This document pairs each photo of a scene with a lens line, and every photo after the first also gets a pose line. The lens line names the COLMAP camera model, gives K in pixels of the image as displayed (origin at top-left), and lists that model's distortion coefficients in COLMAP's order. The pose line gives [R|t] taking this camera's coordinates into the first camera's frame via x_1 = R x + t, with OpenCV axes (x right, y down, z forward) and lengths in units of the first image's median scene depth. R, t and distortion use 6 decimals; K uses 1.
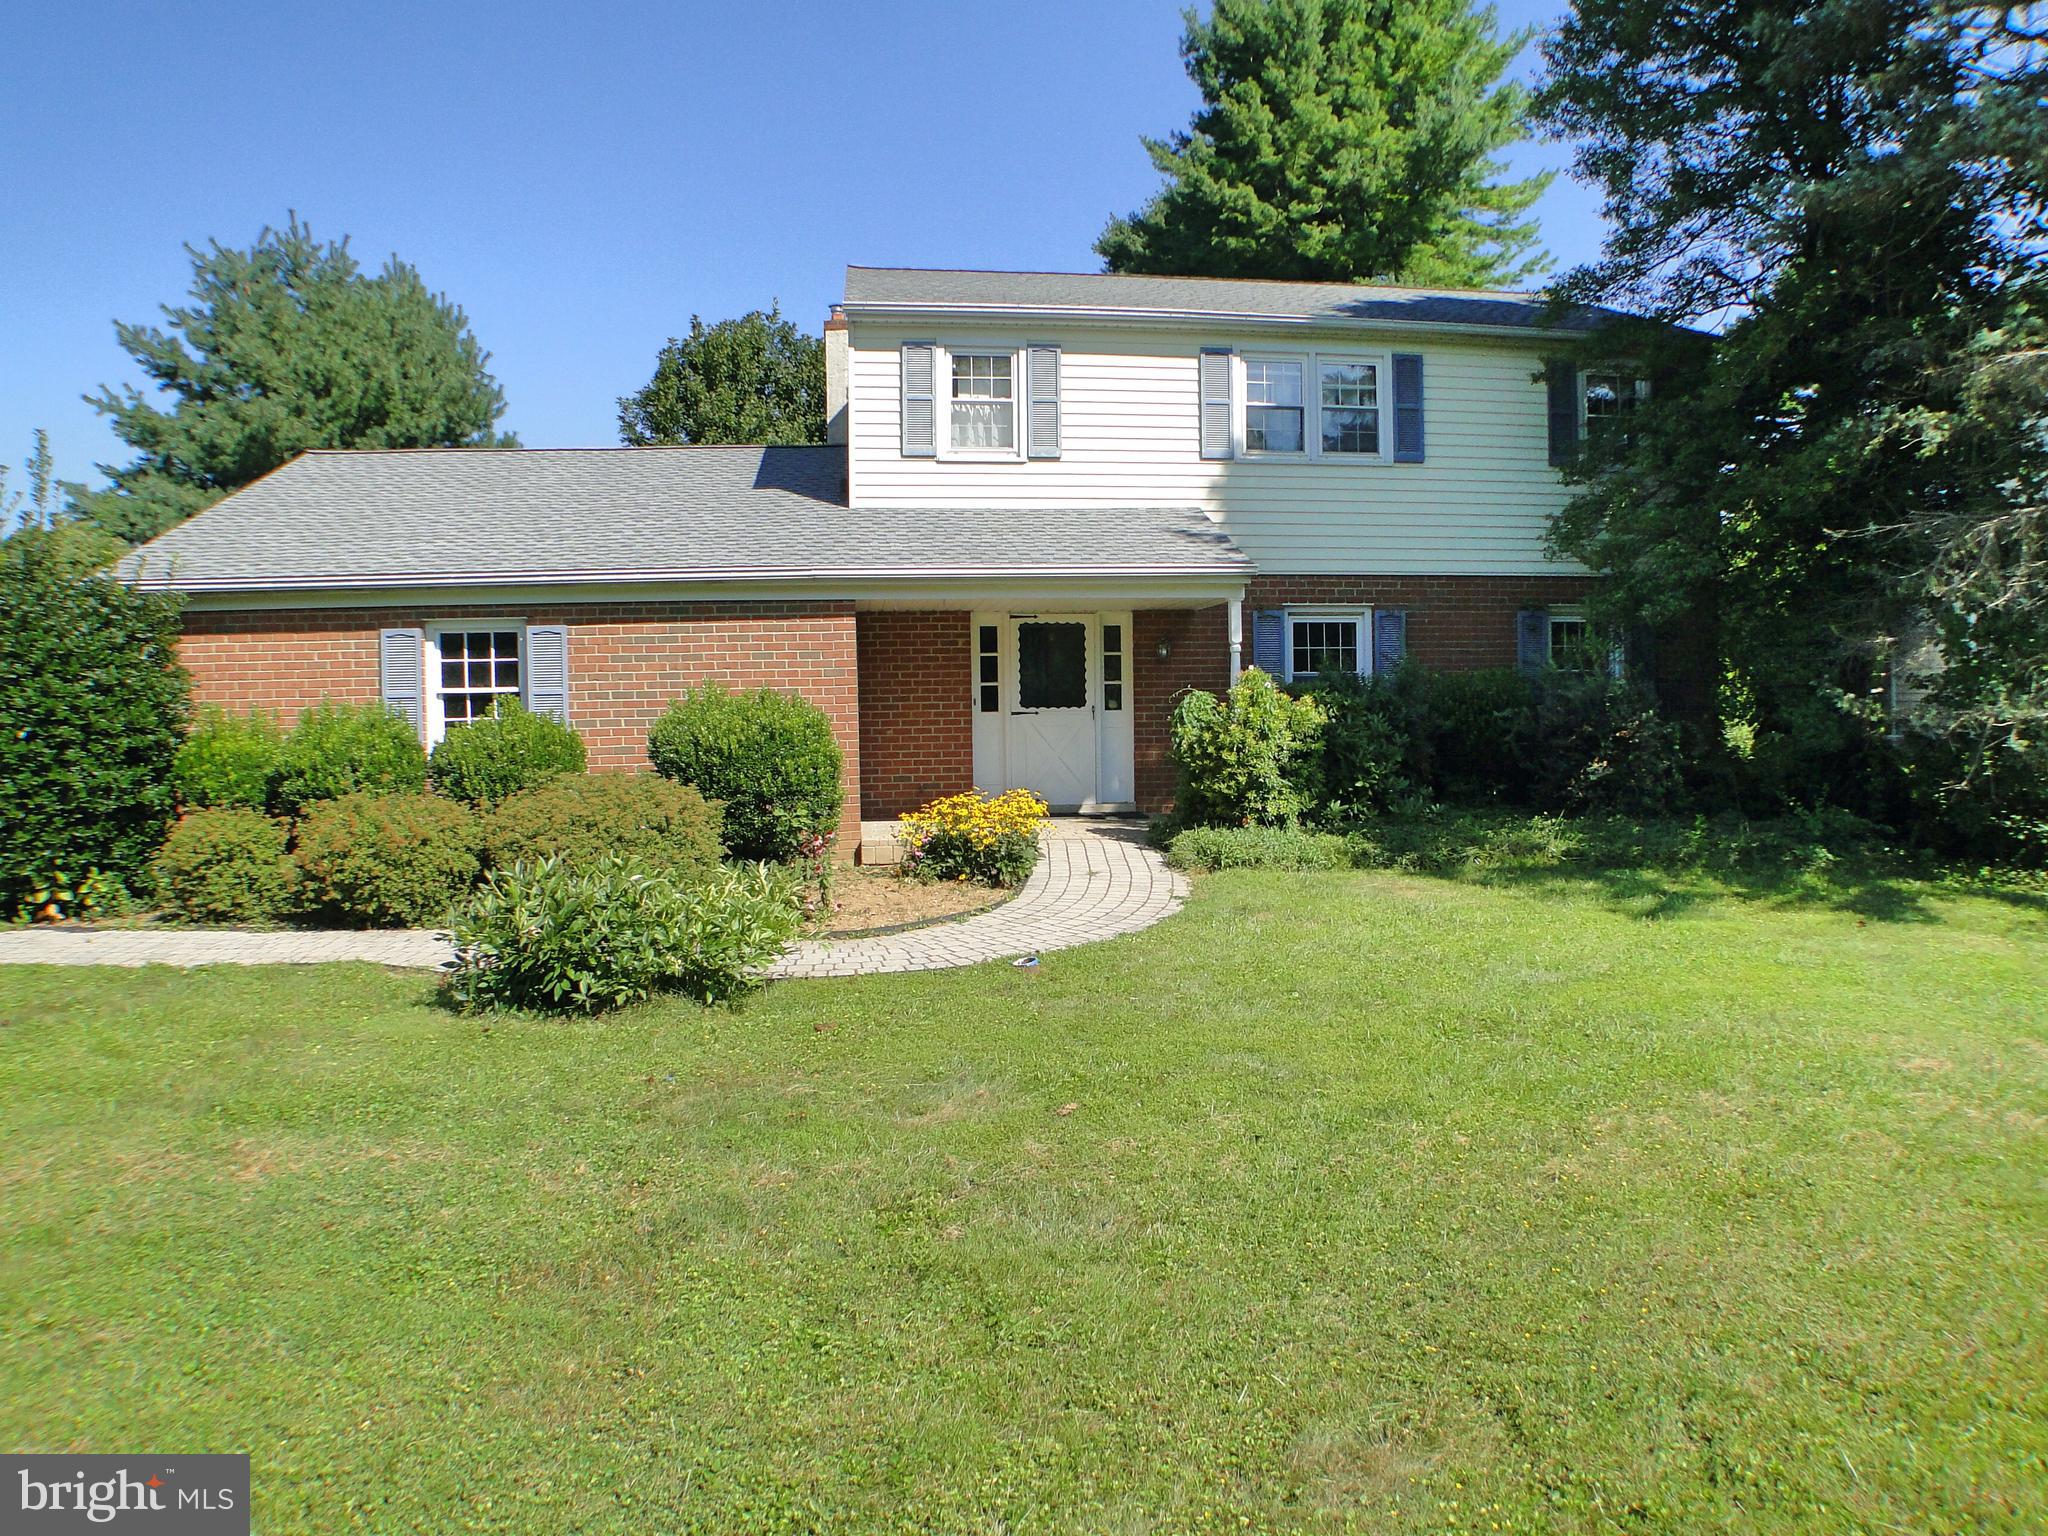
lens RADIAL K [[1324.3, 0, 1024.0], [0, 1324.3, 768.0], [0, 0, 1]] dist [-0.132244, 0.027471]
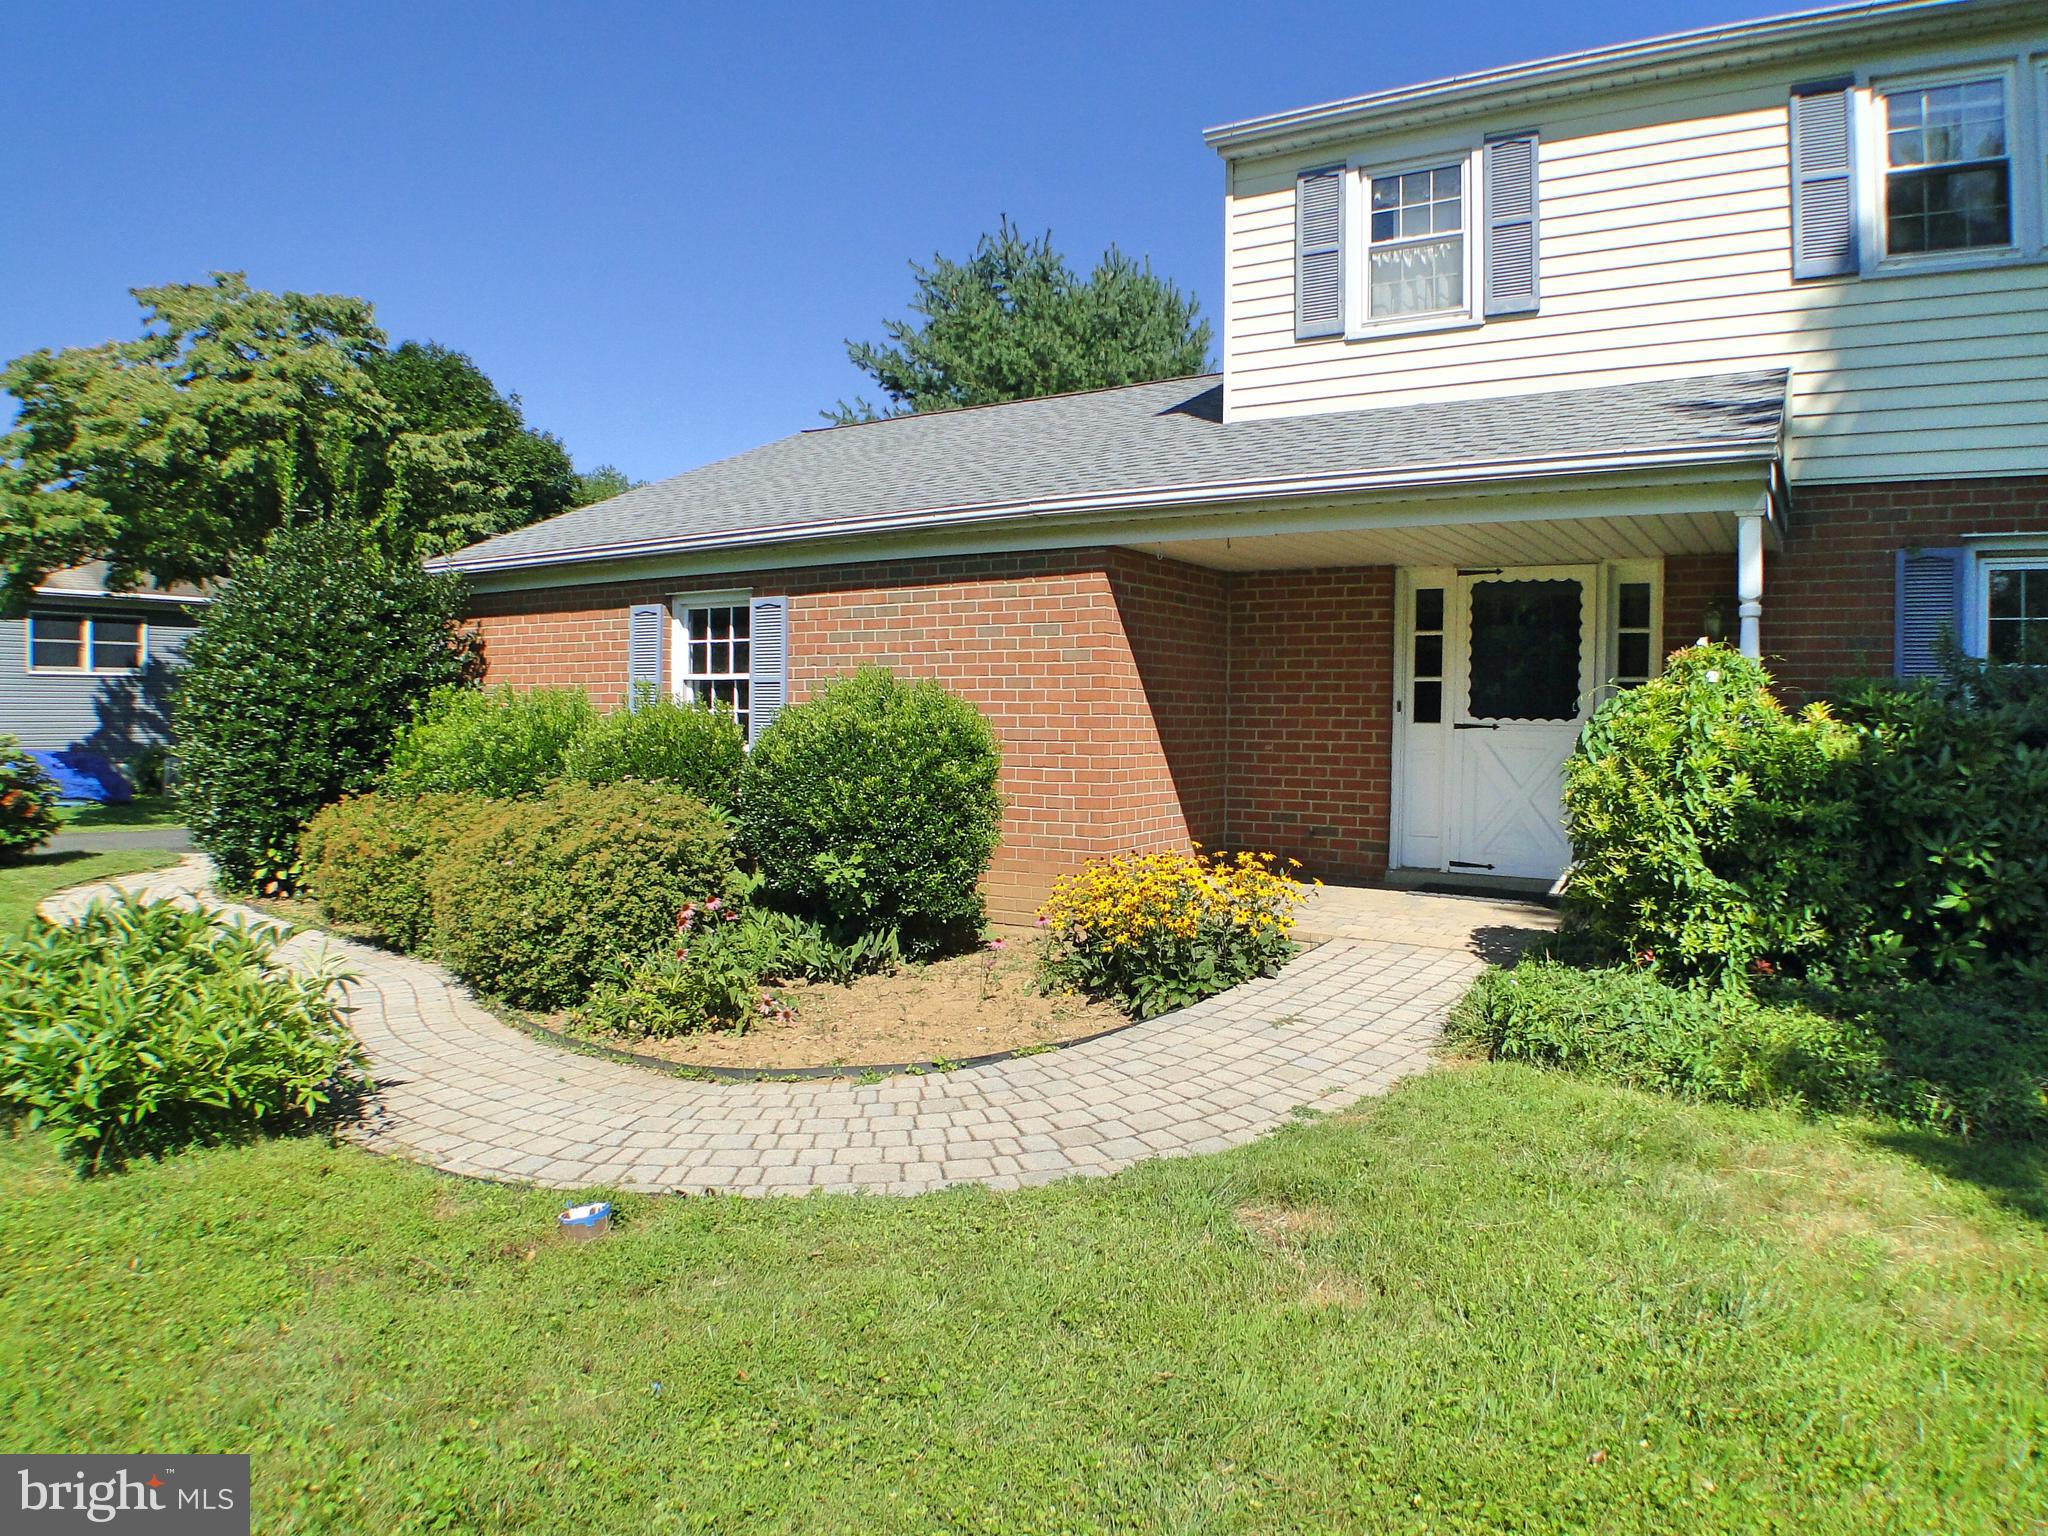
lens RADIAL K [[1324.3, 0, 1024.0], [0, 1324.3, 768.0], [0, 0, 1]] dist [-0.132244, 0.027471]
pose [[0.770016, 0.048364, -0.636189, 0.231868], [-0.052411, 0.998548, 0.012474, -0.018498], [0.635869, 0.023738, 0.771432, 0.395536]]
